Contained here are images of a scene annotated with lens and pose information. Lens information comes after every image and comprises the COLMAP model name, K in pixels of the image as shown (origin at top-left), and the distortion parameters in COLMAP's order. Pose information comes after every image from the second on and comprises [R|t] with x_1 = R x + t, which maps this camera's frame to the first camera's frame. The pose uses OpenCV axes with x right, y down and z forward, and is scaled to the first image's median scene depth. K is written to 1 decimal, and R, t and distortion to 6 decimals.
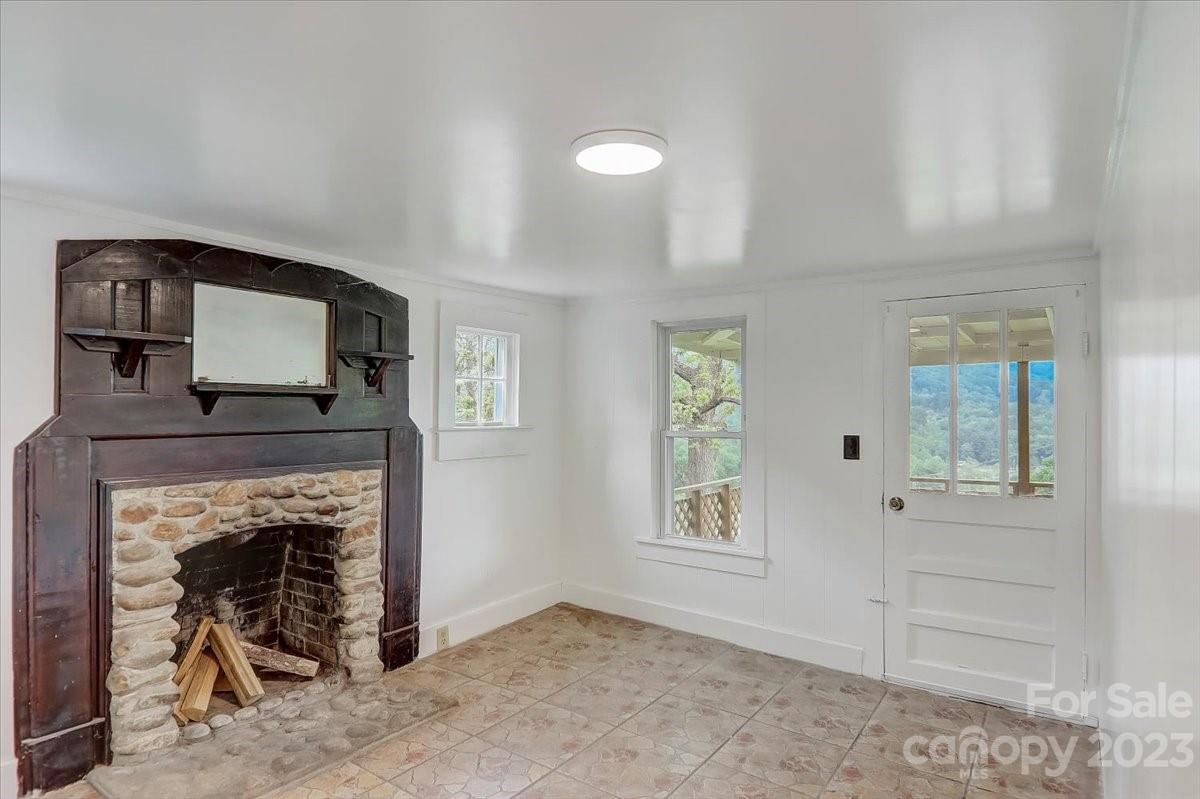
lens RADIAL K [[680.2, 0, 597.7], [0, 680.2, 404.3], [0, 0, 1]] dist [-0.007581, -0.004571]
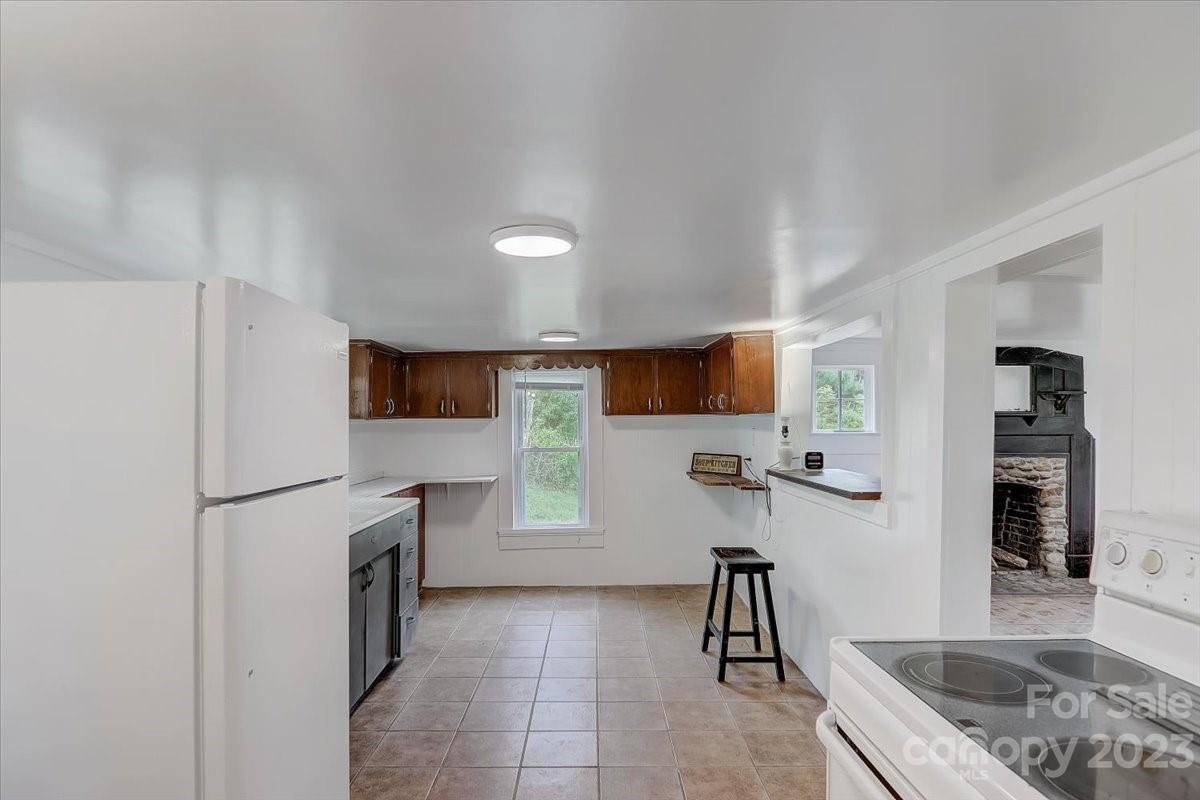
lens RADIAL K [[680.2, 0, 602.8], [0, 680.2, 405.1], [0, 0, 1]] dist [-0.007581, -0.004571]
pose [[0.600006, -0.011227, -0.799917, 0.368571], [0.010460, 0.999926, -0.006189, -0.042518], [0.799927, -0.004654, 0.600079, -1.014378]]
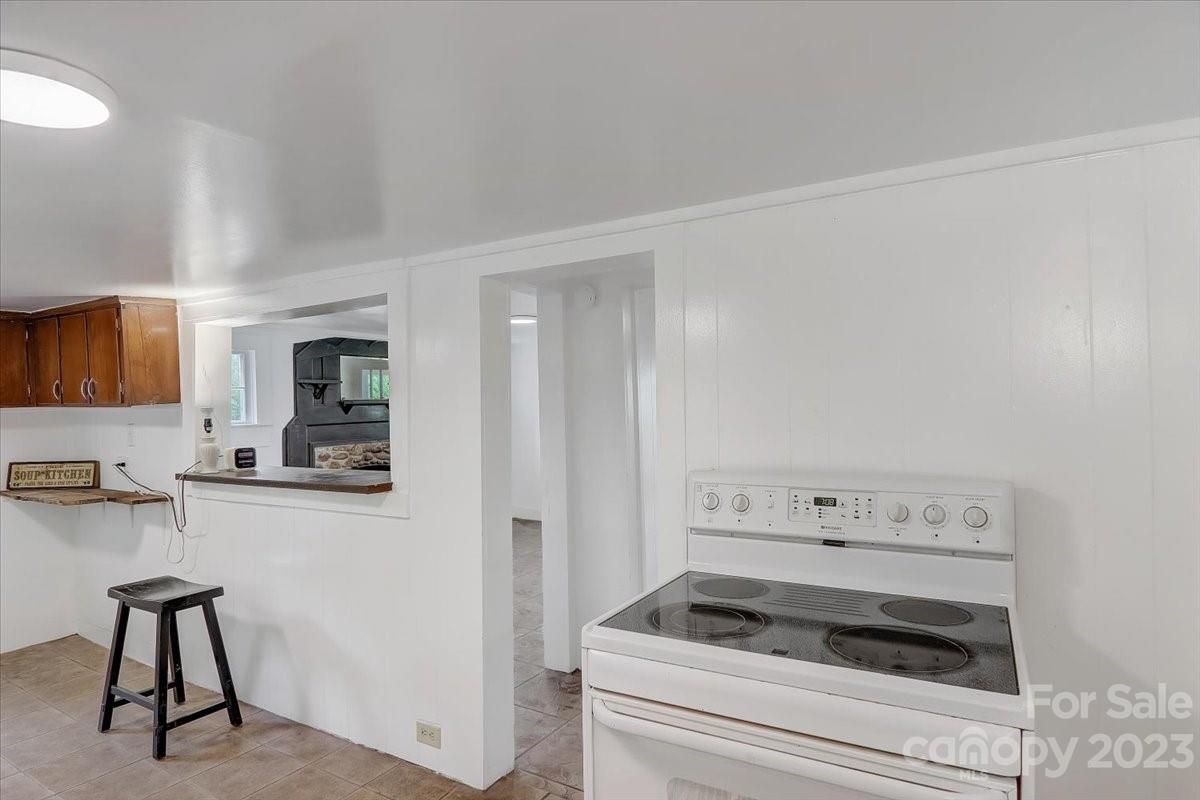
lens RADIAL K [[680.2, 0, 608.7], [0, 680.2, 407.5], [0, 0, 1]] dist [-0.007581, -0.004571]
pose [[0.996675, -0.015691, 0.079960, 0.085146], [0.013687, 0.999580, 0.025547, -0.043012], [-0.080327, -0.024367, 0.996471, -1.061667]]
